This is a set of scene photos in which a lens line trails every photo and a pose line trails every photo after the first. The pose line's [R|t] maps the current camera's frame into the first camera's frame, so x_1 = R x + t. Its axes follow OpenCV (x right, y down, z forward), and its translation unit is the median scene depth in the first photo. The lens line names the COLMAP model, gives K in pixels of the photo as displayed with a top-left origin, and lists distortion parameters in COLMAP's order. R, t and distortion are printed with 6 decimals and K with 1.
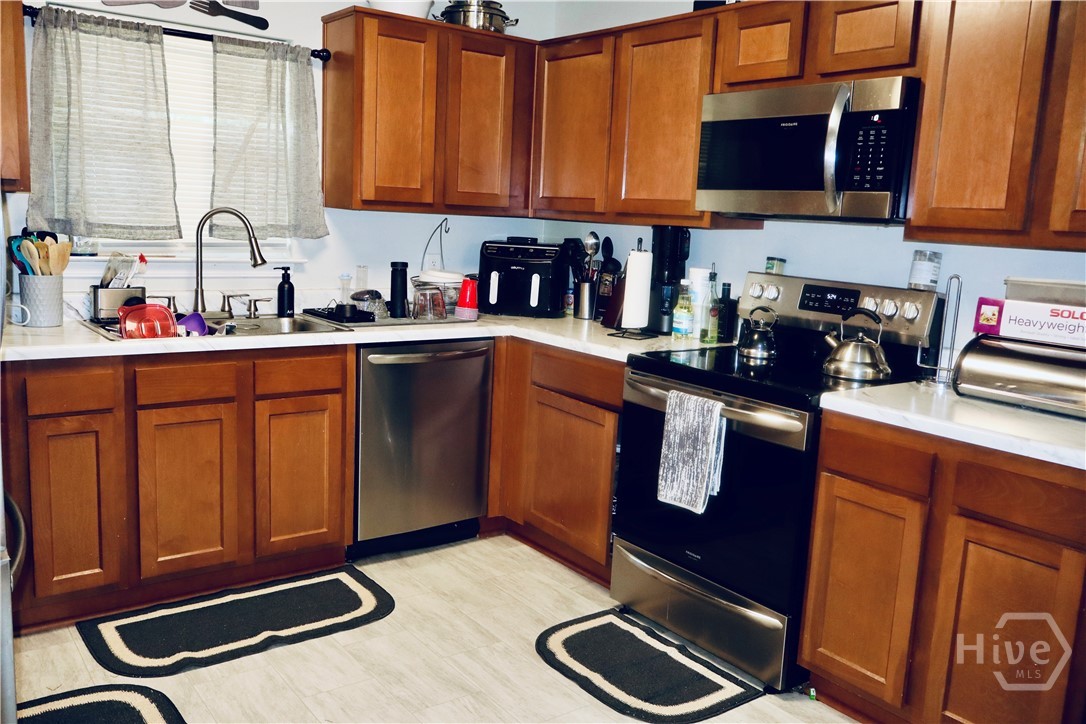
lens RADIAL K [[896.8, 0, 539.6], [0, 896.8, 362.3], [0, 0, 1]] dist [-0.002442, -0.013166]
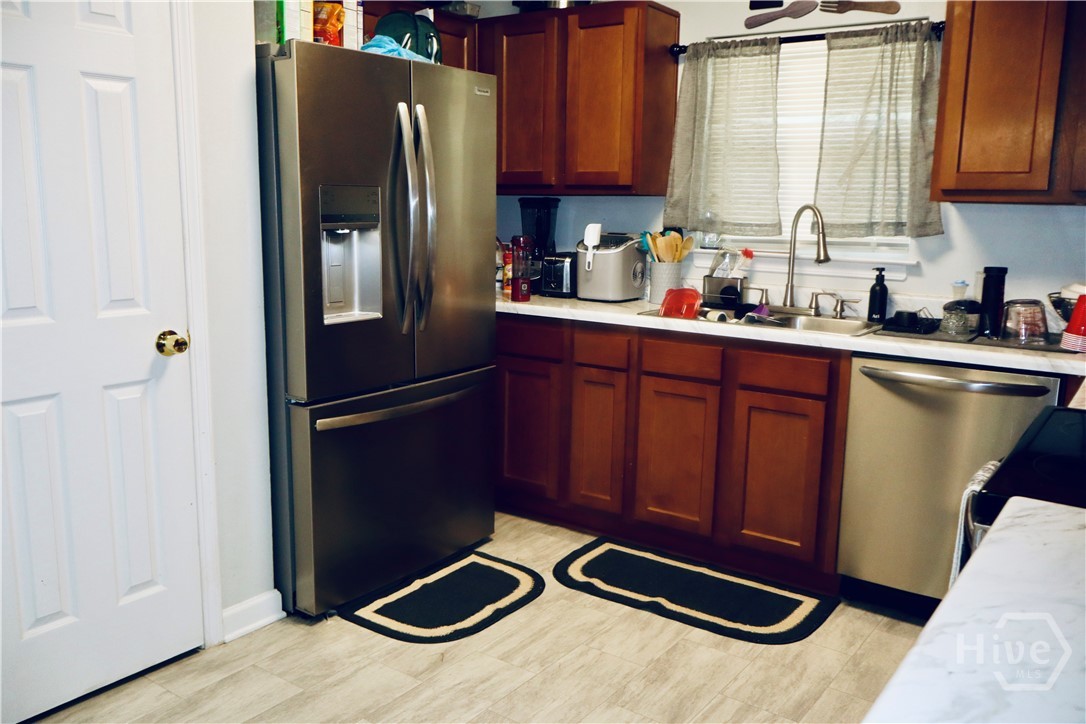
lens RADIAL K [[896.8, 0, 540.9], [0, 896.8, 360.7], [0, 0, 1]] dist [-0.002442, -0.013166]
pose [[0.302990, 0.124273, -0.944856, 0.537325], [-0.161345, 0.983838, 0.077661, -0.030215], [0.939236, 0.128918, 0.318143, 0.428683]]
